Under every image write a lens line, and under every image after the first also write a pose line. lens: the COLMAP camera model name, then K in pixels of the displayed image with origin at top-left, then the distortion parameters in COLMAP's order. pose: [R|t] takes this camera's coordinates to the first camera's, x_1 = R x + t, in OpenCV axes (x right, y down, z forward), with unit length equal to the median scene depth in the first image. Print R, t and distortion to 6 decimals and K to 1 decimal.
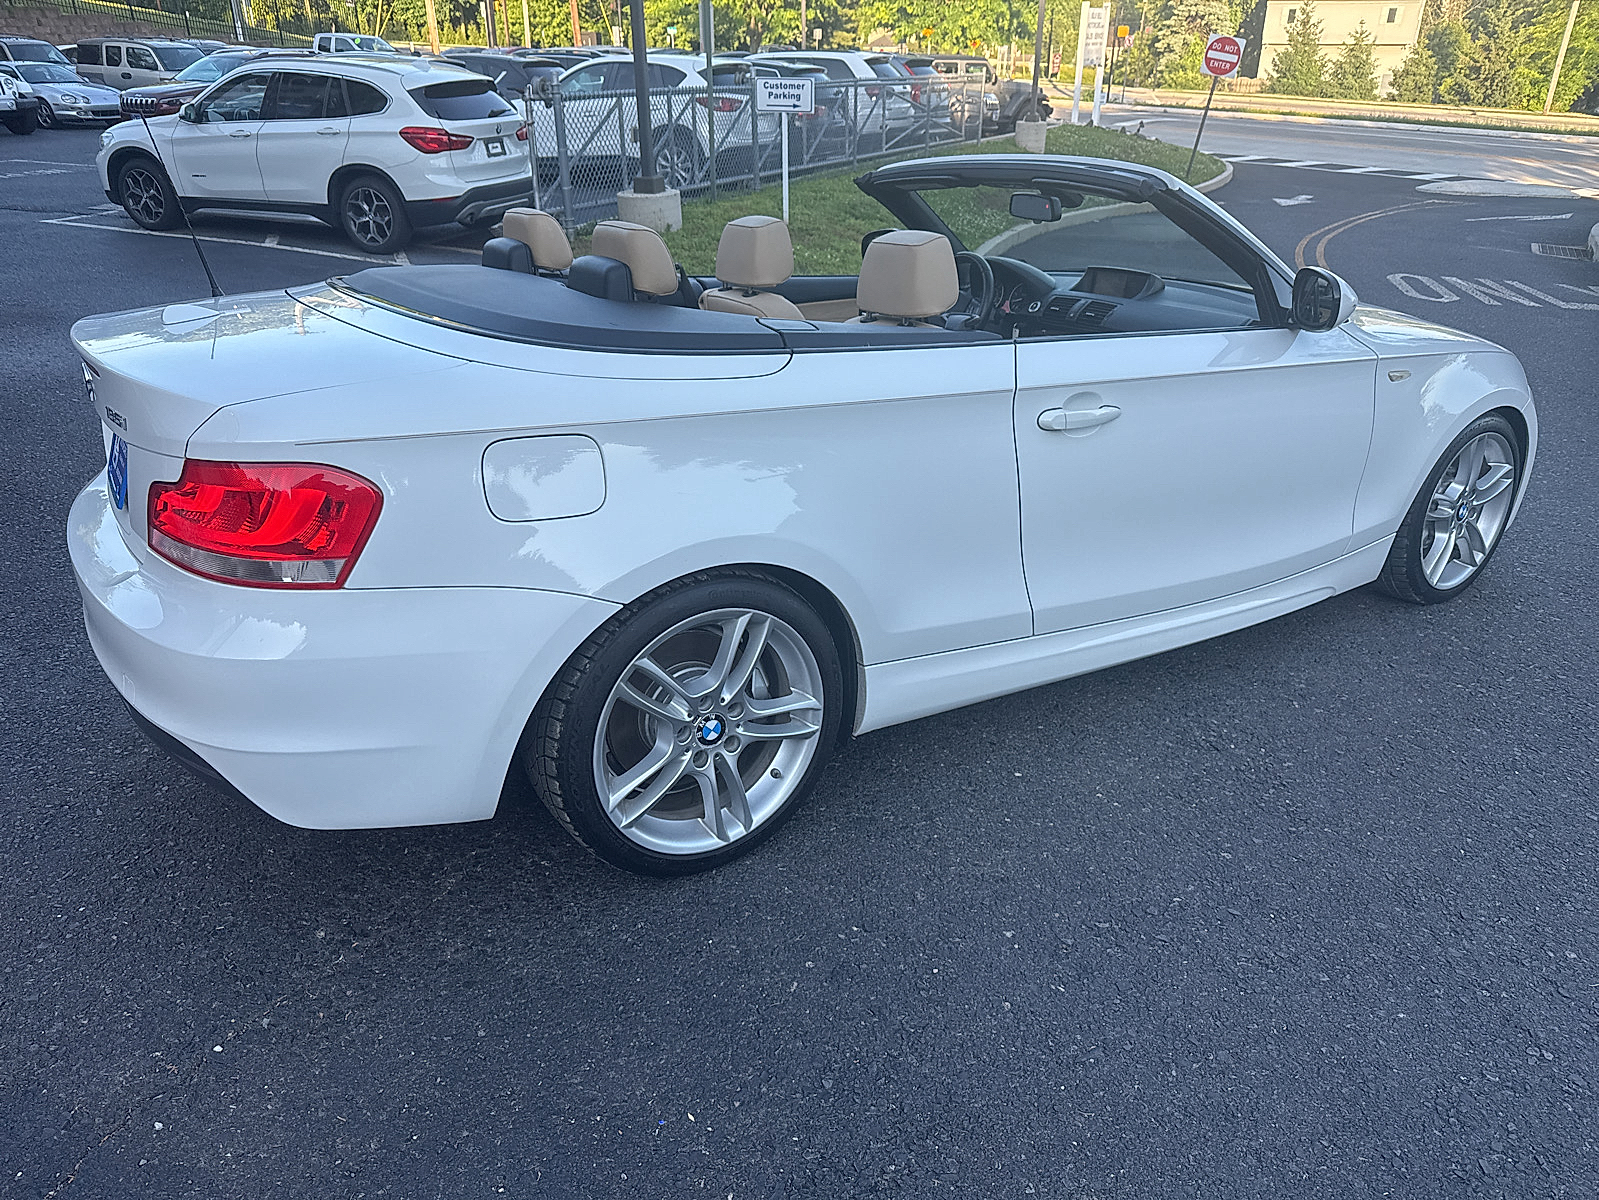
lens RADIAL K [[1135.5, 0, 796.6], [0, 1135.5, 605.0], [0, 0, 1]] dist [0.016649, -0.018241]
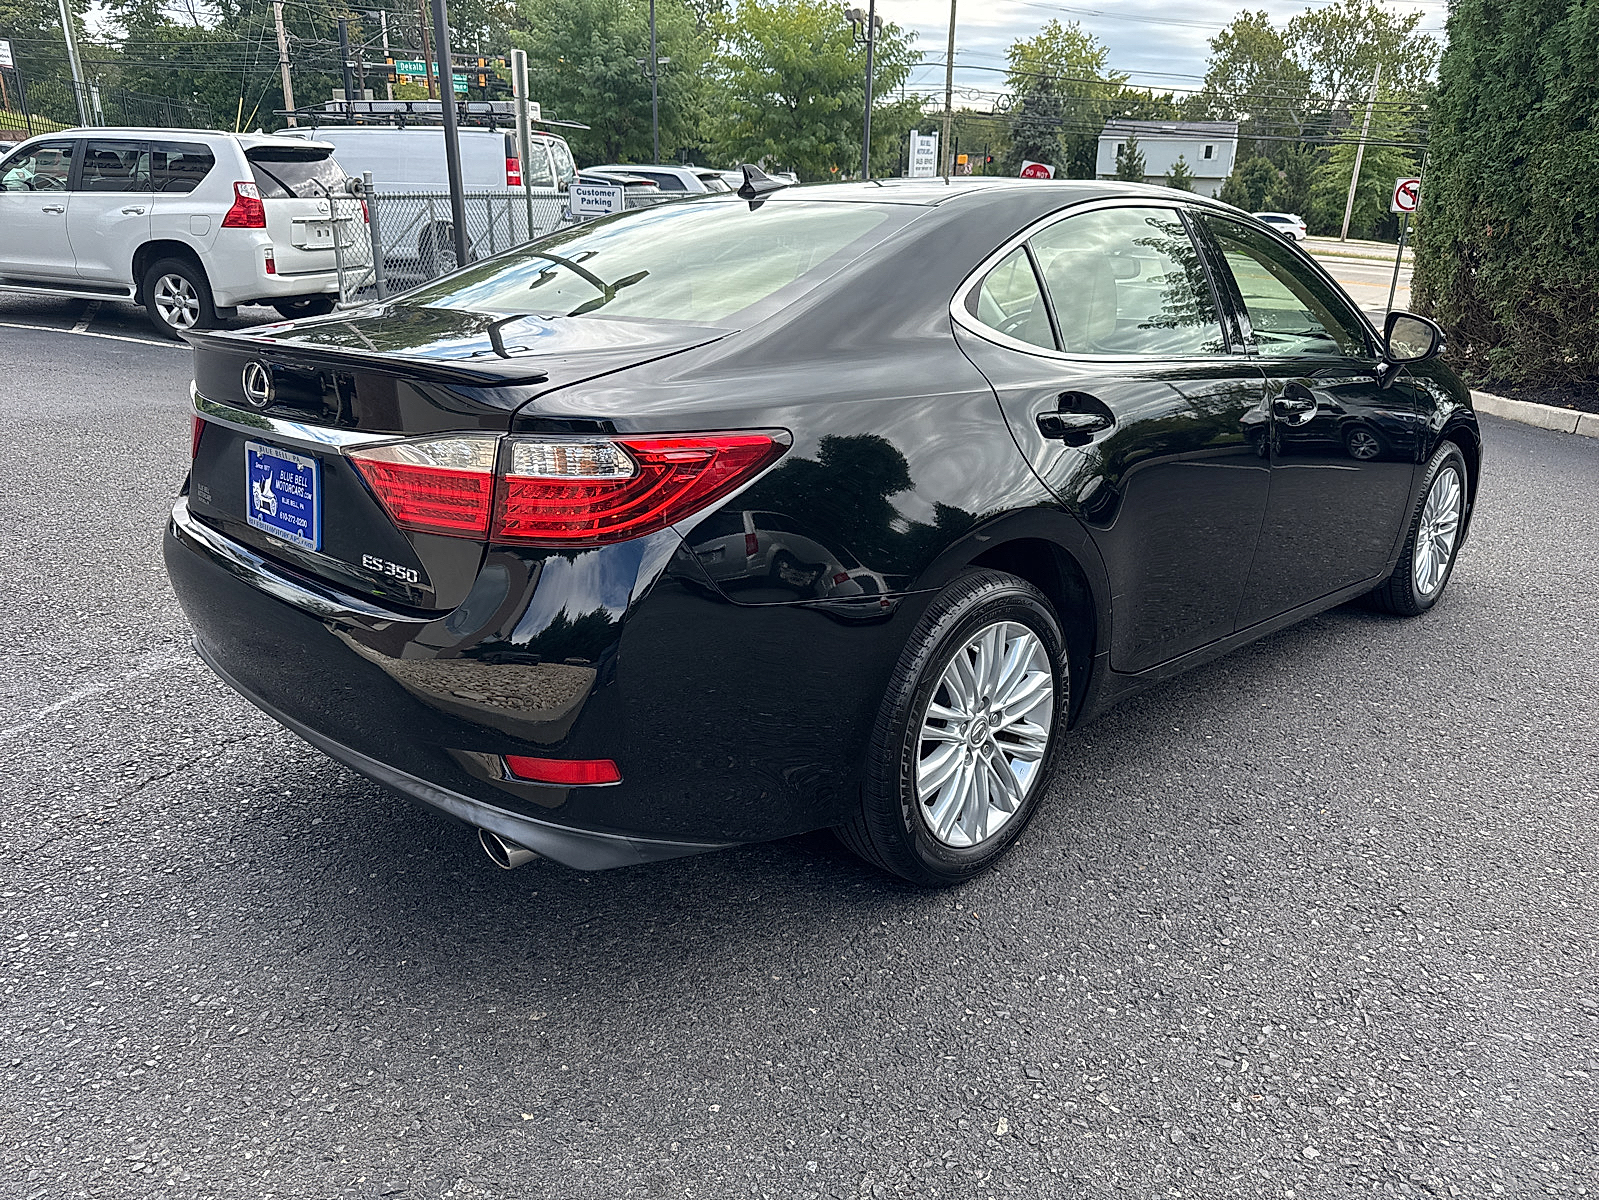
lens RADIAL K [[1135.5, 0, 799.1], [0, 1135.5, 604.9], [0, 0, 1]] dist [0.016649, -0.018241]
pose [[0.994209, -0.015712, 0.106311, 0.056749], [0.025221, 0.995739, -0.088699, 0.027041], [-0.104464, 0.090866, 0.990369, -0.039274]]
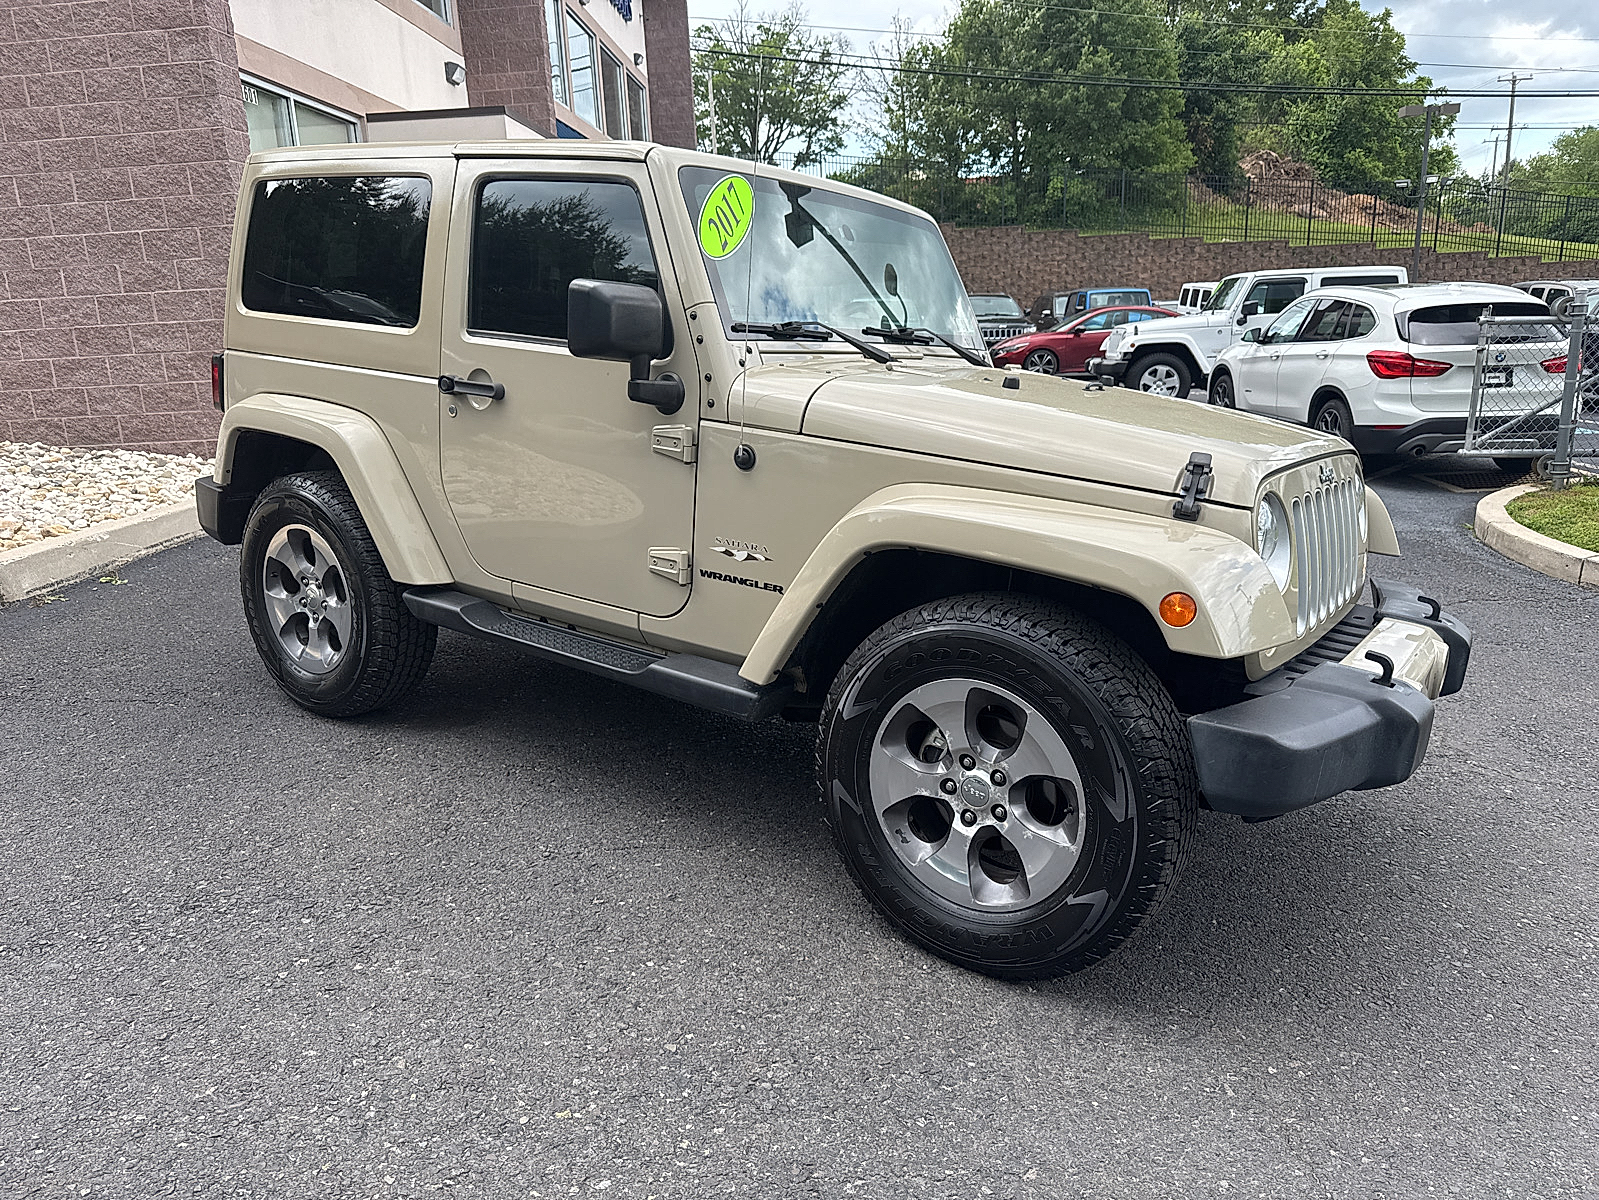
lens RADIAL K [[1135.5, 0, 795.7], [0, 1135.5, 609.6], [0, 0, 1]] dist [0.016649, -0.018241]
pose [[0.372640, 0.224060, -0.900520, 0.315161], [-0.389644, 0.918504, 0.067298, -0.083427], [0.842210, 0.325804, 0.429574, 0.220978]]
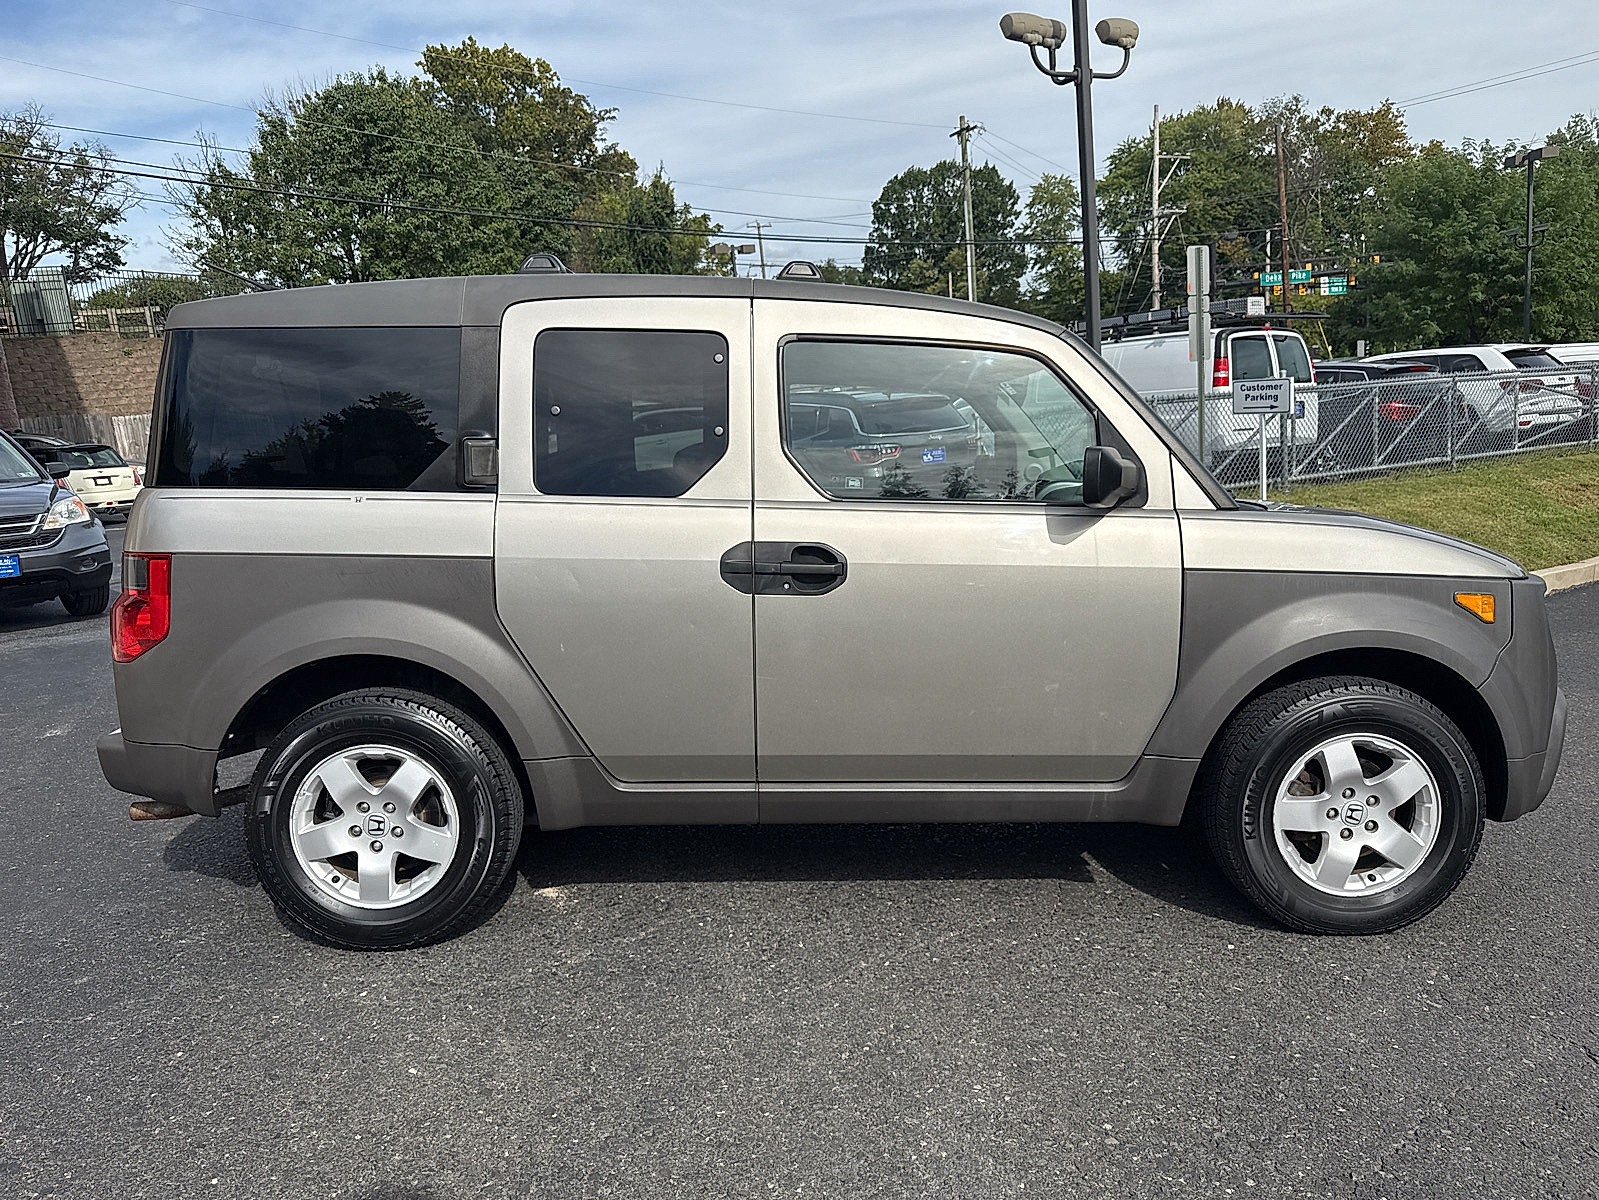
lens RADIAL K [[1135.5, 0, 799.5], [0, 1135.5, 606.4], [0, 0, 1]] dist [0.016649, -0.018241]
pose [[0.813038, 0.047664, -0.580256, 0.218554], [-0.192816, 0.962444, -0.191111, -0.036504], [0.549355, 0.267263, 0.791694, 0.110048]]
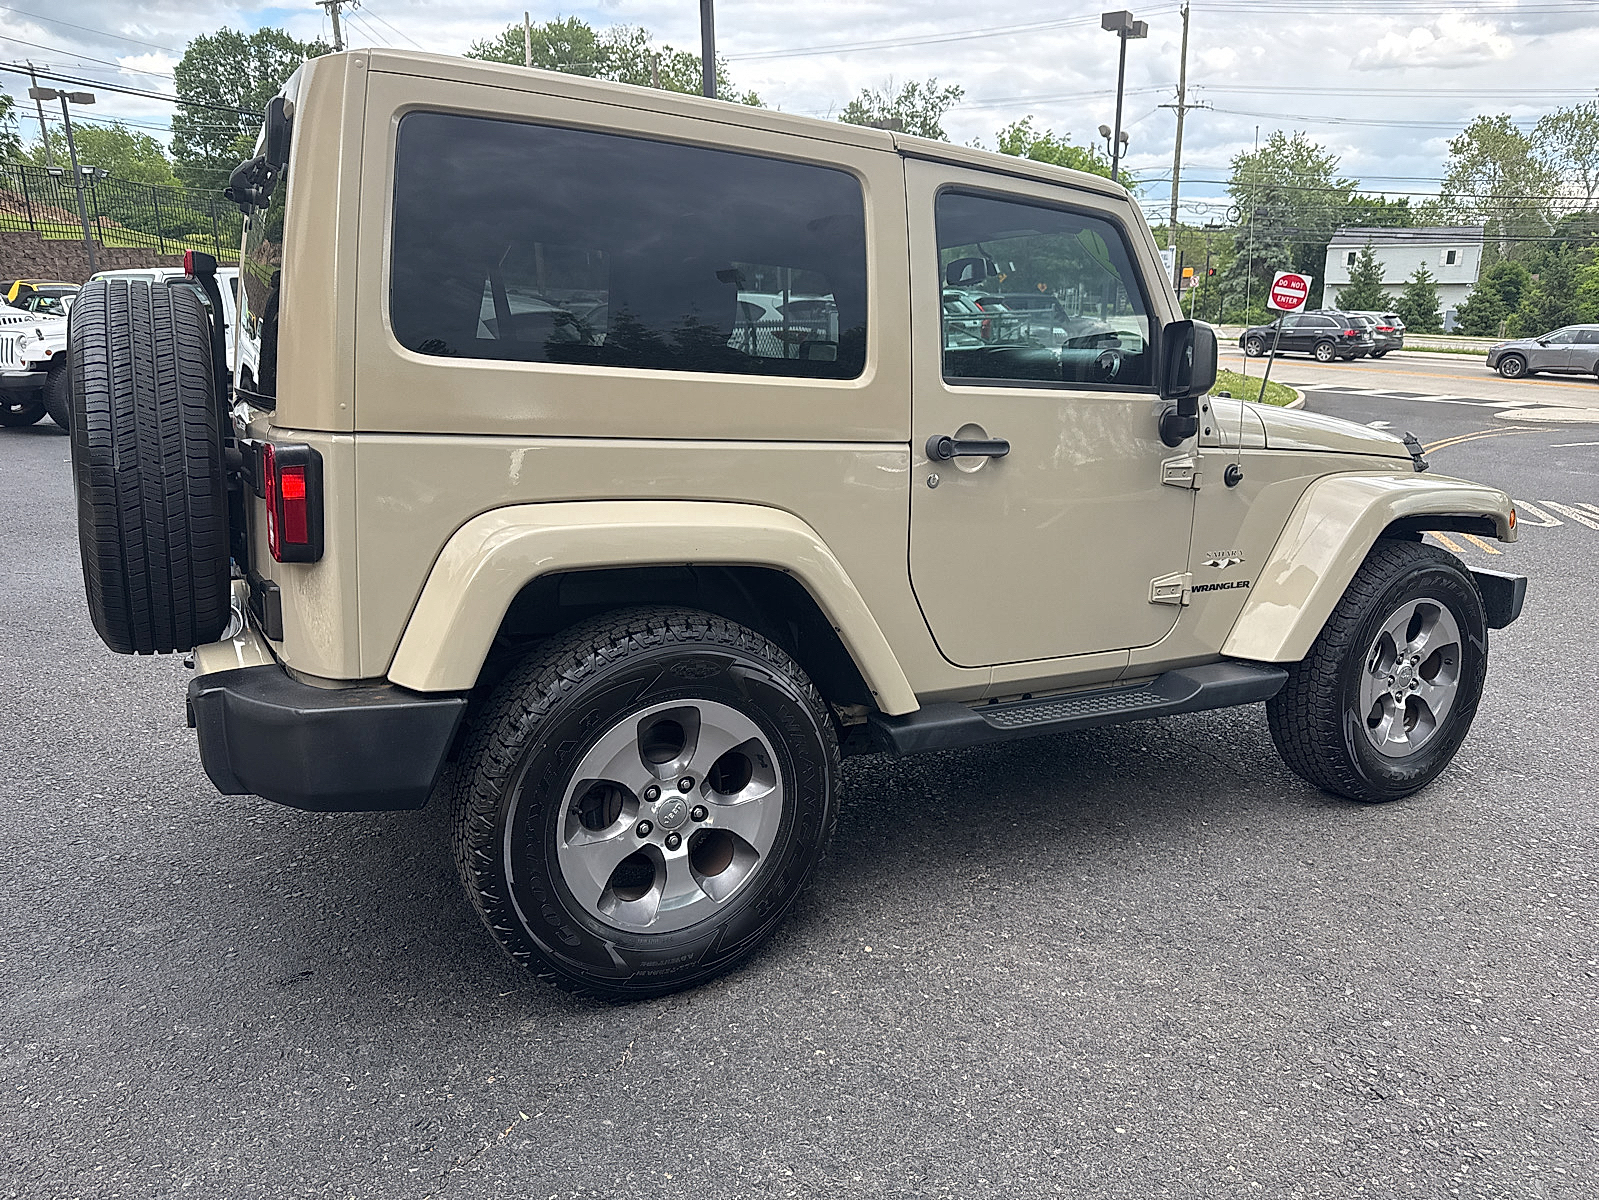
lens RADIAL K [[1135.5, 0, 800.5], [0, 1135.5, 605.6], [0, 0, 1]] dist [0.016649, -0.018241]
pose [[0.997907, 0.013885, -0.063162, 0.006253], [-0.025257, 0.982788, -0.183003, -0.010833], [0.059534, 0.184215, 0.981081, 0.039706]]
